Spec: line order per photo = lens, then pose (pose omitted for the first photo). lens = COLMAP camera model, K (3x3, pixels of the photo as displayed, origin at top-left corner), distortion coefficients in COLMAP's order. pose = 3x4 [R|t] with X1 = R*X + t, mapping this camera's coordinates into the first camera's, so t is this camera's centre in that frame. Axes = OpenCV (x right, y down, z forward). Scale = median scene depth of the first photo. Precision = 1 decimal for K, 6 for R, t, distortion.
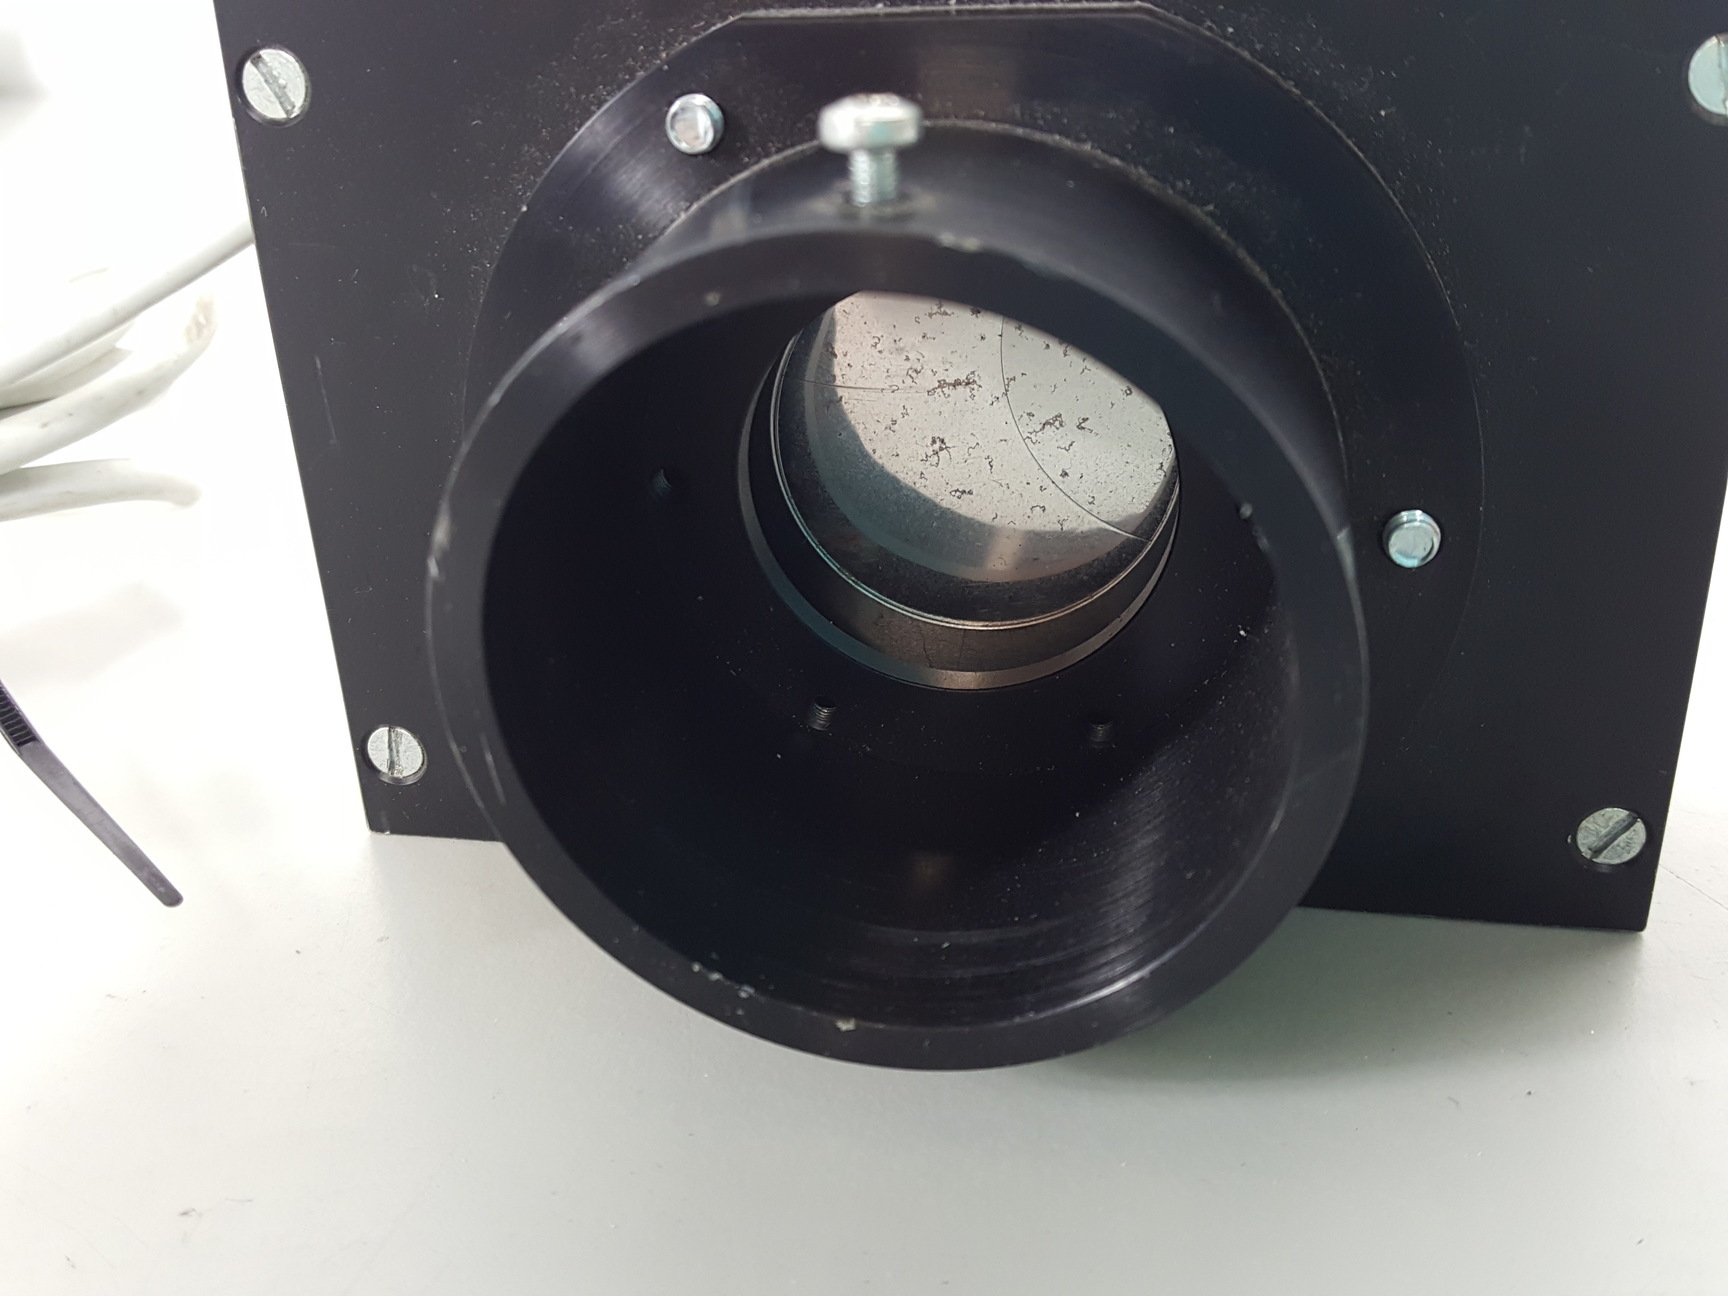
lens RADIAL K [[1784.9, 0, 864.0], [0, 1784.9, 648.0], [0, 0, 1]] dist [0.279822, -0.982236]
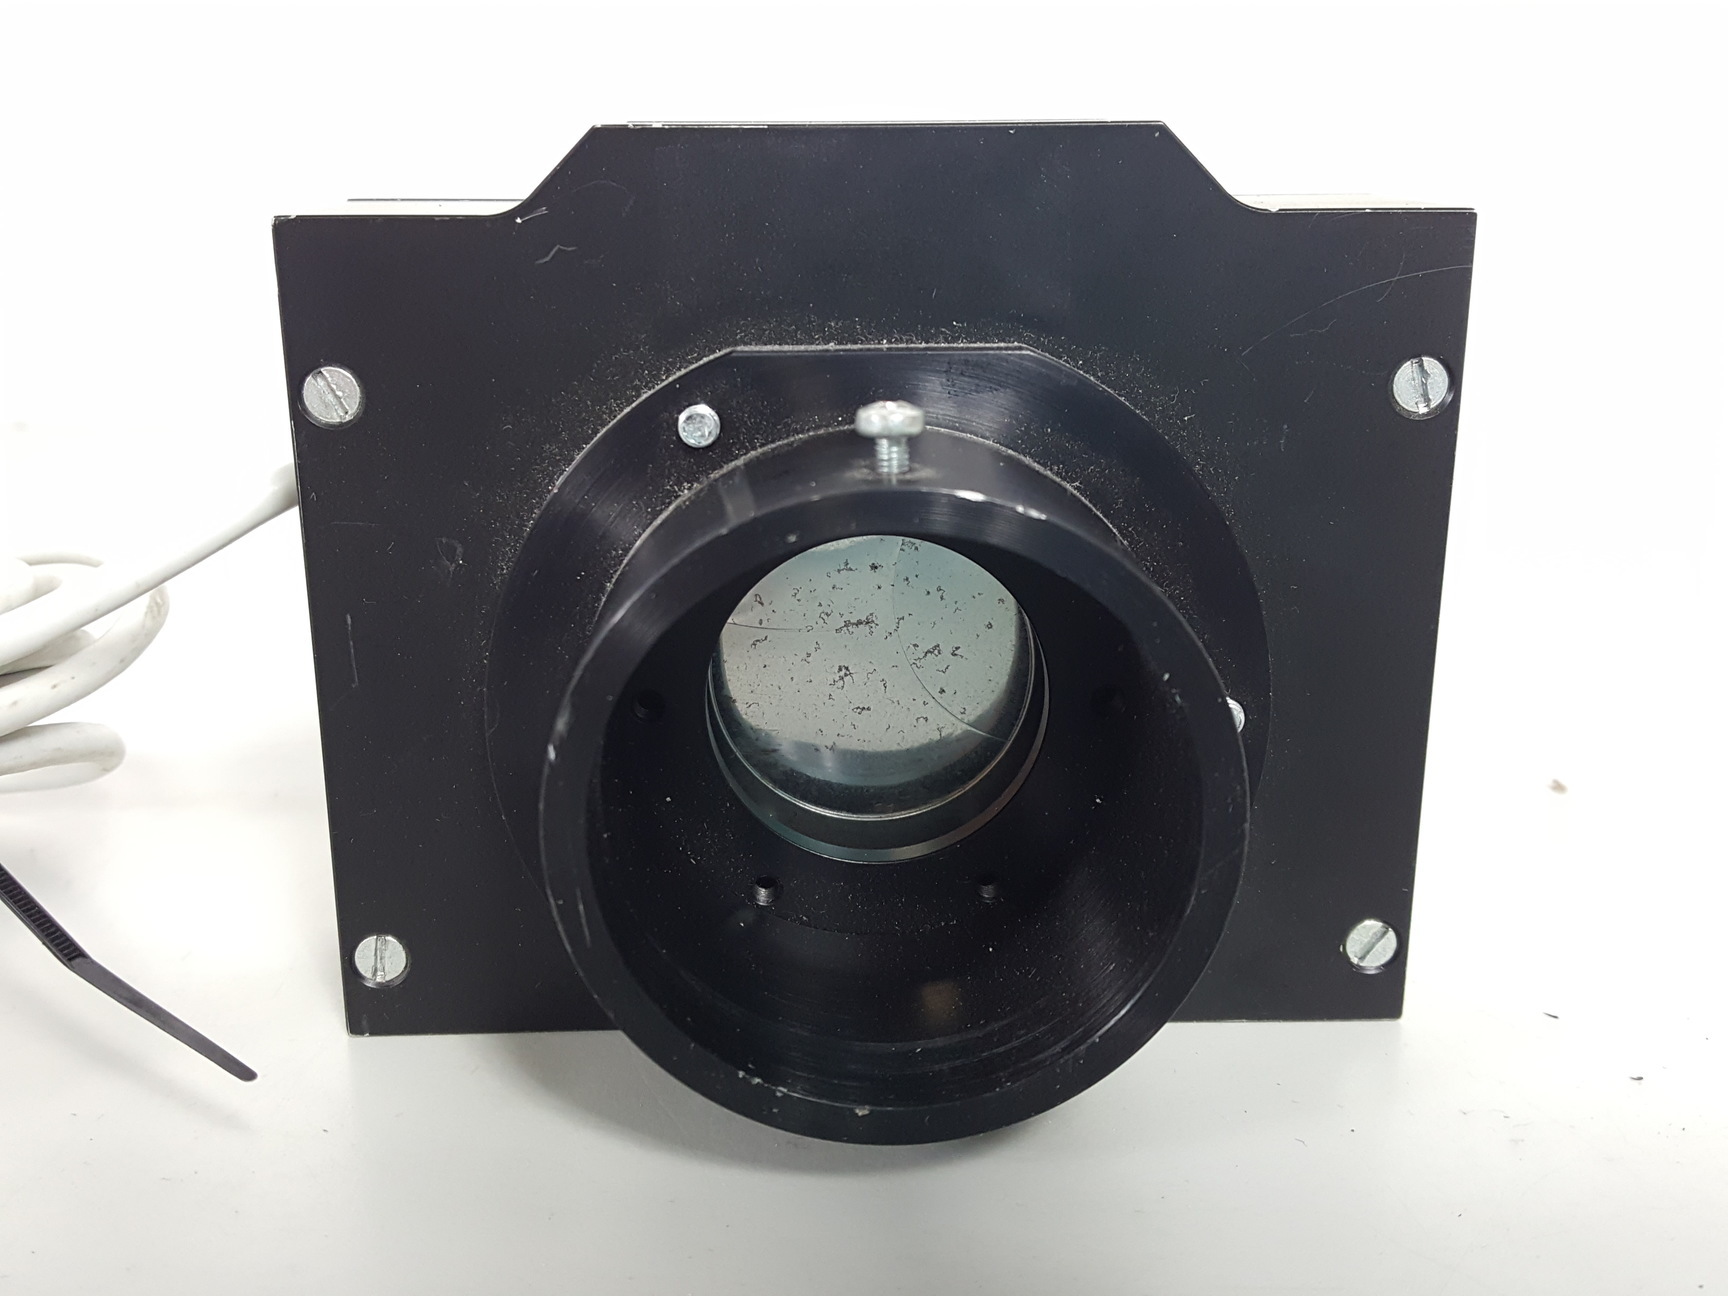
lens RADIAL K [[1784.9, 0, 864.0], [0, 1784.9, 648.0], [0, 0, 1]] dist [0.279822, -0.982236]
pose [[0.972629, -0.027739, 0.230700, -0.254406], [0.068714, 0.982779, -0.171531, 0.094938], [-0.221969, 0.182688, 0.957786, -0.233753]]
